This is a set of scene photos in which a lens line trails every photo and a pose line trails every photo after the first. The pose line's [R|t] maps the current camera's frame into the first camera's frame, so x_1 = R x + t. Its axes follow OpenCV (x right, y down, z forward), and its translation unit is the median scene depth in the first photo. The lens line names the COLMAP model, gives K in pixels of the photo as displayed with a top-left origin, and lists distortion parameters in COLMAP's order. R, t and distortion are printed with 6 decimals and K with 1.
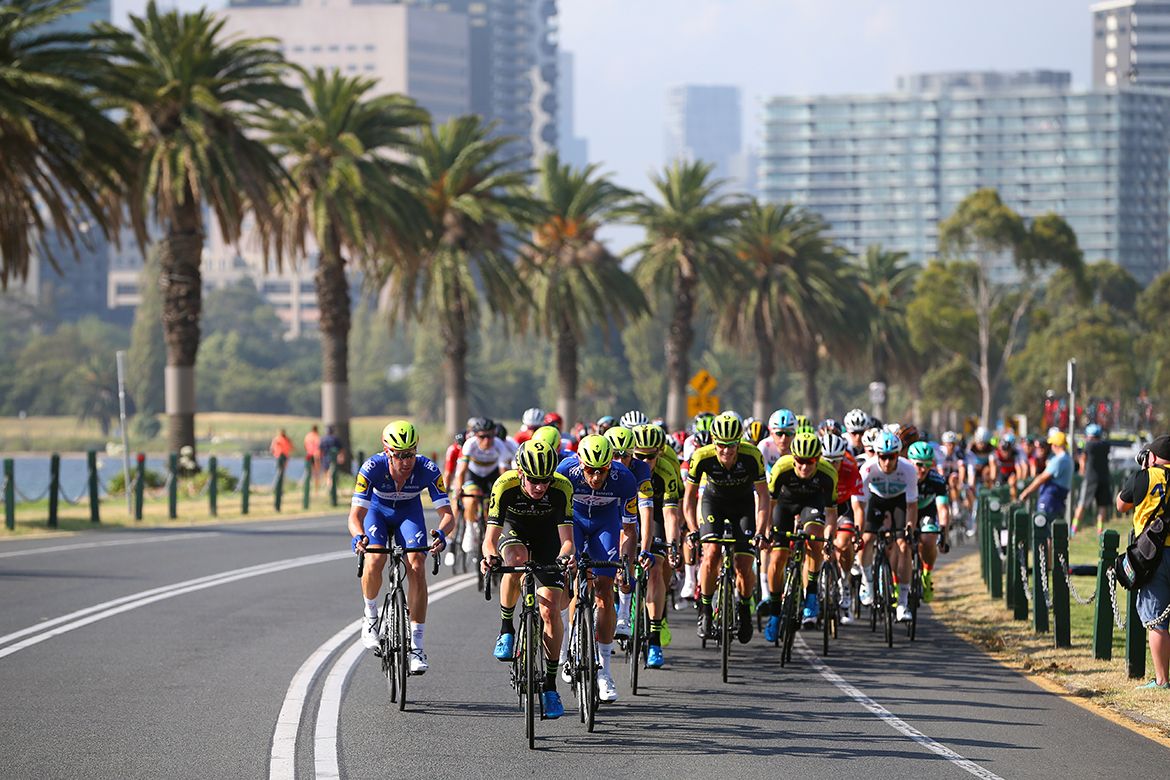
lens RADIAL K [[6215.8, 0, 585.4], [0, 6215.8, 389.9], [0, 0, 1]] dist [1.385583, 0.000000]
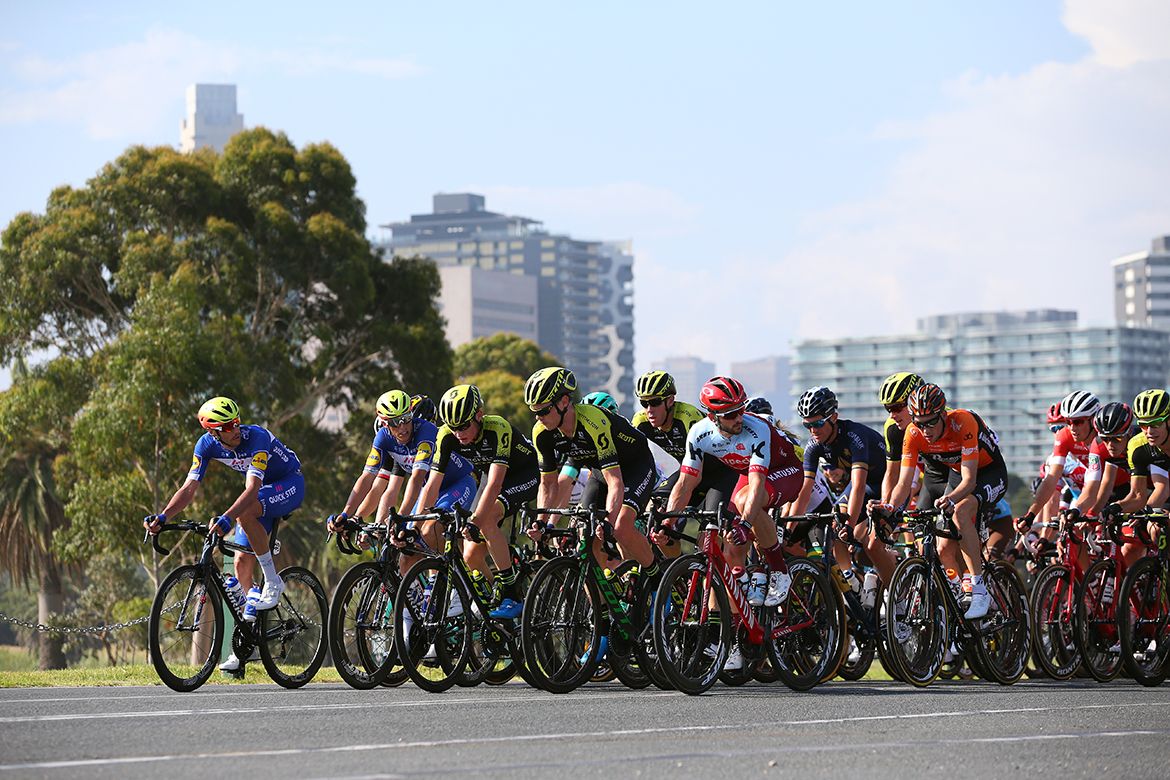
lens RADIAL K [[4498.1, 0, 583.7], [0, 4498.1, 385.2], [0, 0, 1]] dist [0.356009, 0.000000]
pose [[0.997670, -0.022683, -0.064349, 0.042406], [0.019215, 0.998355, -0.054015, 0.002032], [0.065468, 0.052653, 0.996465, 0.226803]]
